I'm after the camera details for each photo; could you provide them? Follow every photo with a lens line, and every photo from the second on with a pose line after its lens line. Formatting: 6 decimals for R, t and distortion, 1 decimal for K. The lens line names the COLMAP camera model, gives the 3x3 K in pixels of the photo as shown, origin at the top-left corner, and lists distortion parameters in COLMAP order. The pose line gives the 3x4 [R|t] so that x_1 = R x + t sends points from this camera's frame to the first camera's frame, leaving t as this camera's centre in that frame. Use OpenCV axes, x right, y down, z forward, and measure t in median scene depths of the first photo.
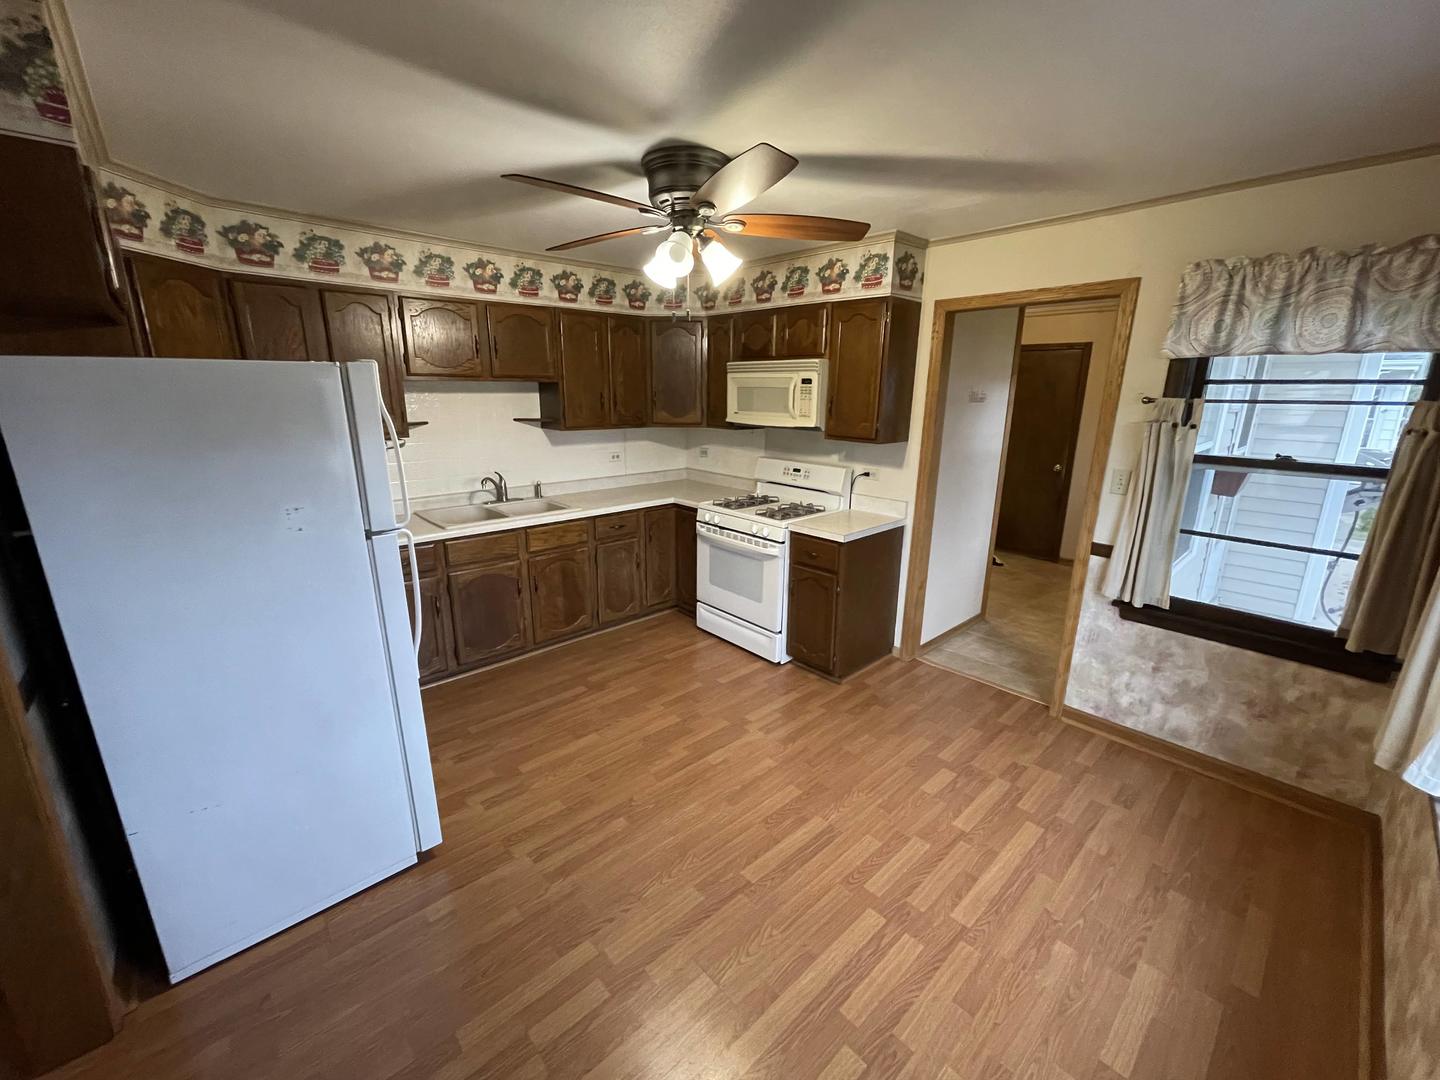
lens RADIAL K [[578.1, 0, 723.3], [0, 578.1, 536.0], [0, 0, 1]] dist [0.004538, 0.001026]
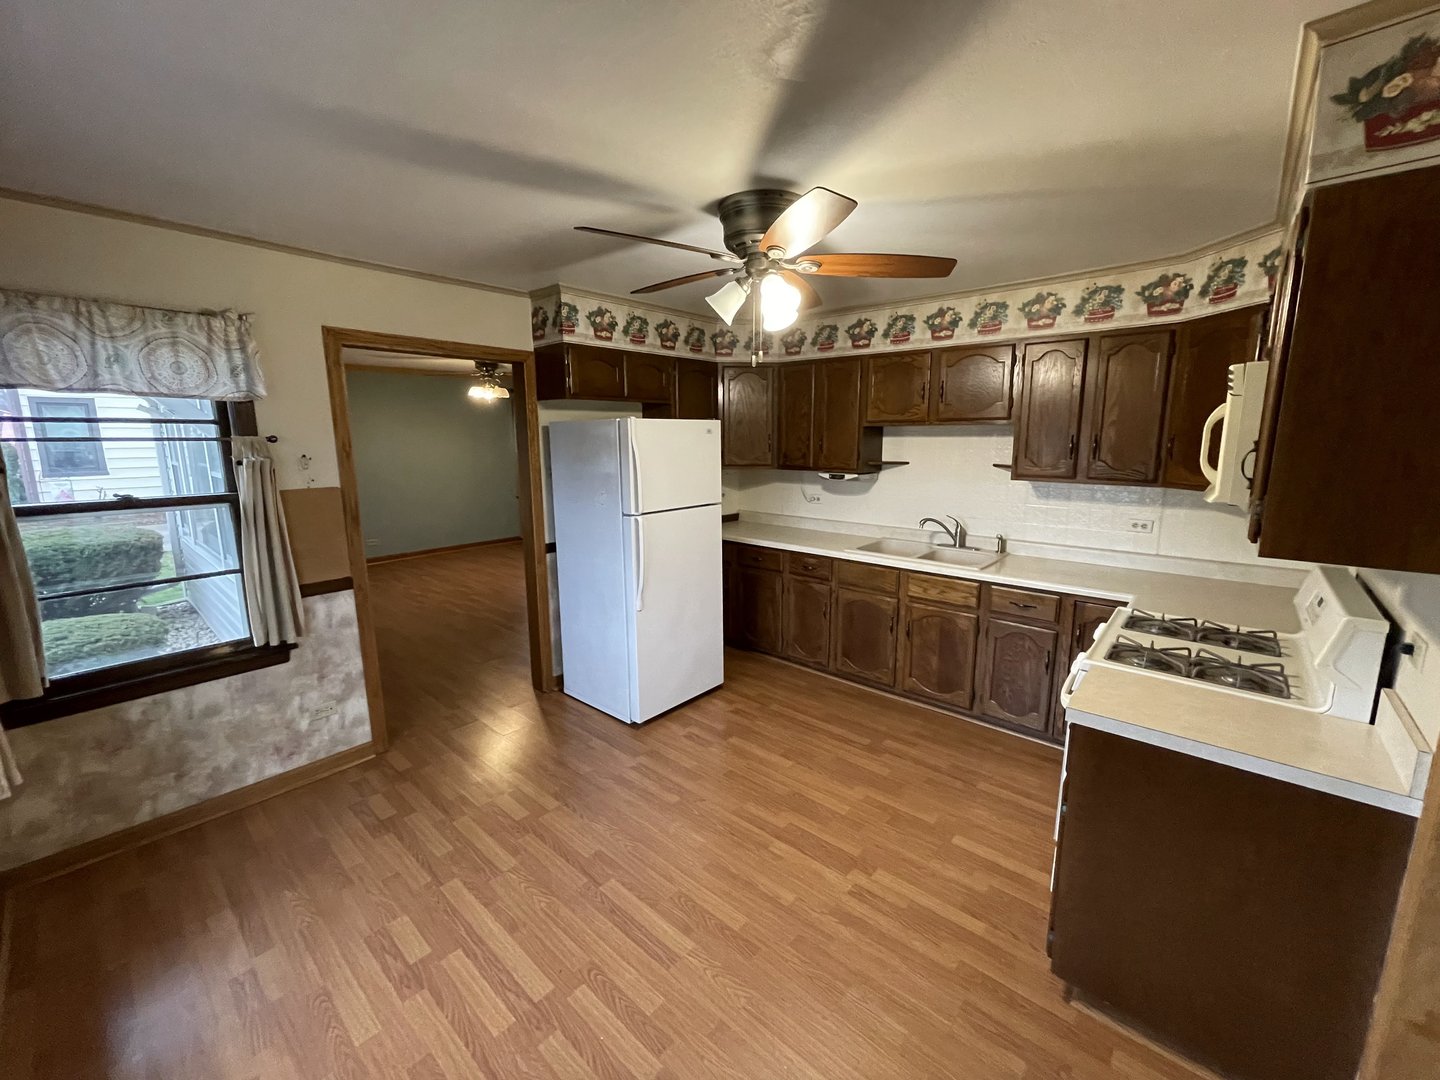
lens RADIAL K [[578.1, 0, 720.2], [0, 578.1, 542.0], [0, 0, 1]] dist [0.004538, 0.001026]
pose [[0.110882, 0.177992, -0.977765, 0.631795], [-0.238410, 0.959868, 0.147698, -0.142053], [0.964814, 0.216732, 0.148868, 0.574864]]
